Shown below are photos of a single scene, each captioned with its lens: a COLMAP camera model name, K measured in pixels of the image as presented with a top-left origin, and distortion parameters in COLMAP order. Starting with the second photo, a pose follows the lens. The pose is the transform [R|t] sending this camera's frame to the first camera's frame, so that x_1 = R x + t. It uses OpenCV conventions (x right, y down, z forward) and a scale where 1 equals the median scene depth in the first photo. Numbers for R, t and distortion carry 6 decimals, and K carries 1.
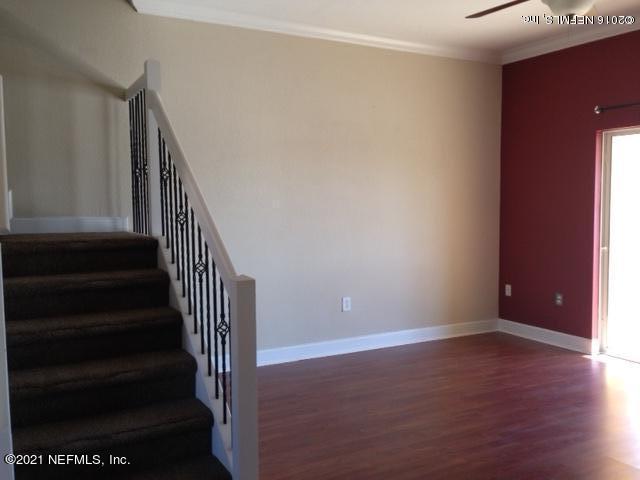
lens RADIAL K [[598.5, 0, 320.3], [0, 598.5, 238.6], [0, 0, 1]] dist [0.063805, 0.000000]
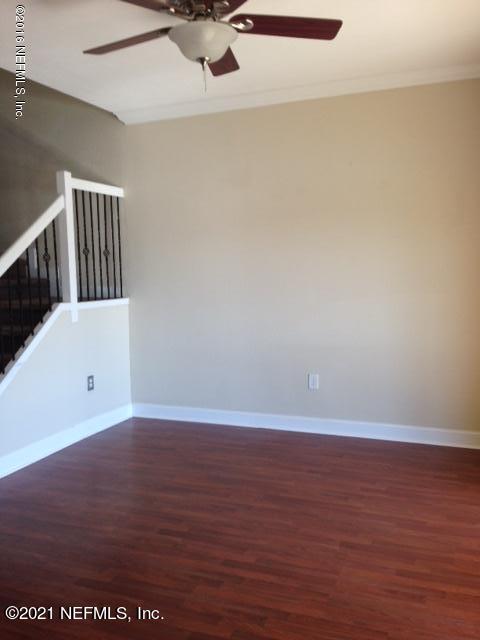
lens RADIAL K [[598.5, 0, 240.3], [0, 598.5, 321.8], [0, 0, 1]] dist [0.063805, 0.000000]
pose [[0.620094, 0.060414, -0.782198, 0.702132], [-0.034866, 0.998168, 0.049455, -0.026593], [0.783752, -0.003394, 0.621064, 0.328357]]
